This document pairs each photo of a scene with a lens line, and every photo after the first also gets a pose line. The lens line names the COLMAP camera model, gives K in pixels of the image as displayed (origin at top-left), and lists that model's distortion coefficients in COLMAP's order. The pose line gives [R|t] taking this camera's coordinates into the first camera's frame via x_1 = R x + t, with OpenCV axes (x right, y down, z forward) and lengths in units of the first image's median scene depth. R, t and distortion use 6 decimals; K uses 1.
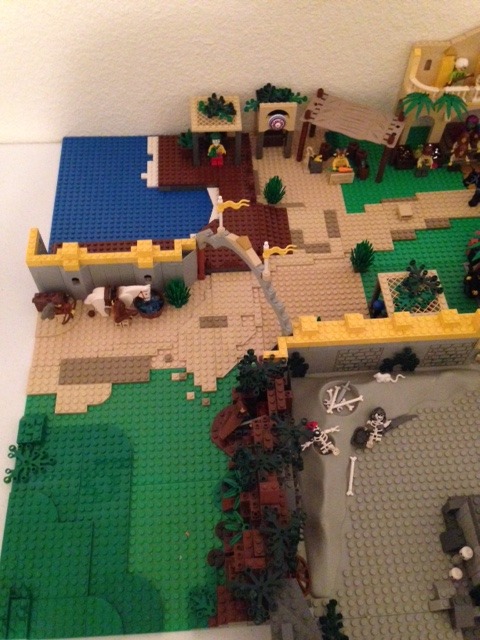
lens RADIAL K [[596.1, 0, 241.4], [0, 596.1, 317.9], [0, 0, 1]] dist [0.146533, -0.256363]
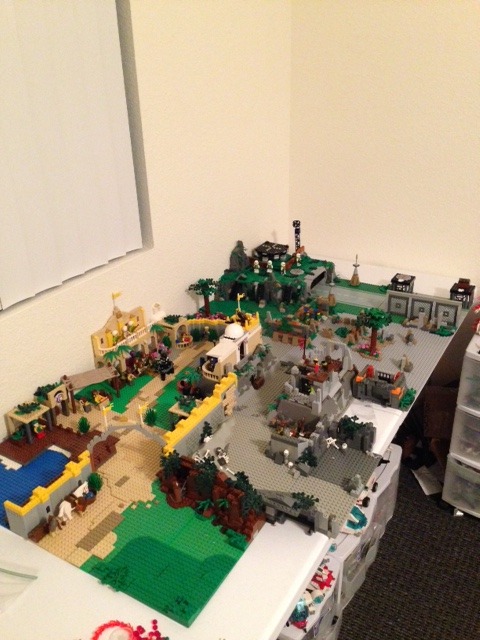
lens RADIAL K [[596.1, 0, 241.4], [0, 596.1, 317.9], [0, 0, 1]] dist [0.146533, -0.256363]
pose [[0.574988, -0.394288, 0.716886, -0.820361], [0.700260, 0.690302, -0.181986, 0.214814], [-0.423113, 0.606646, 0.673020, -0.575601]]
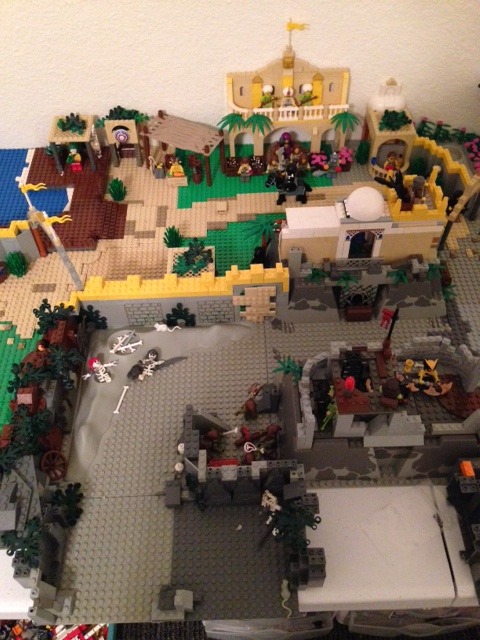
lens RADIAL K [[596.1, 0, 241.4], [0, 596.1, 317.9], [0, 0, 1]] dist [0.146533, -0.256363]
pose [[0.998781, 0.011531, -0.047998, 0.367064], [-0.014901, 0.997403, -0.070465, 0.130307], [0.047061, 0.071094, 0.996359, -0.192906]]
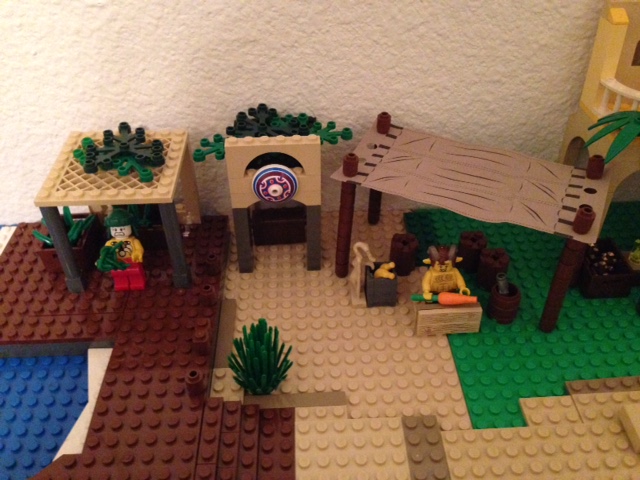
lens RADIAL K [[598.1, 0, 321.3], [0, 598.1, 235.0], [0, 0, 1]] dist [0.135186, -0.290162]
pose [[0.999033, -0.010949, -0.042572, 0.106598], [-0.002349, 0.953800, -0.300432, -0.174443], [0.043894, 0.300241, 0.952853, 0.637406]]
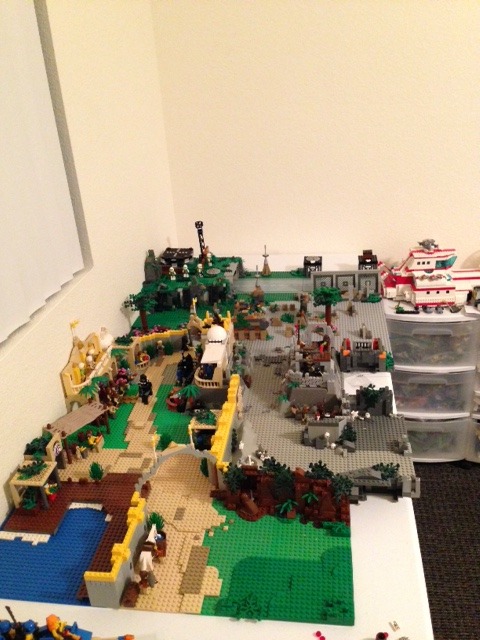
lens RADIAL K [[596.1, 0, 241.4], [0, 596.1, 317.9], [0, 0, 1]] dist [0.146533, -0.256363]
pose [[0.203996, -0.457054, 0.865730, -1.027578], [0.847736, 0.524758, 0.077285, -0.222238], [-0.489622, 0.718144, 0.494509, -0.232069]]
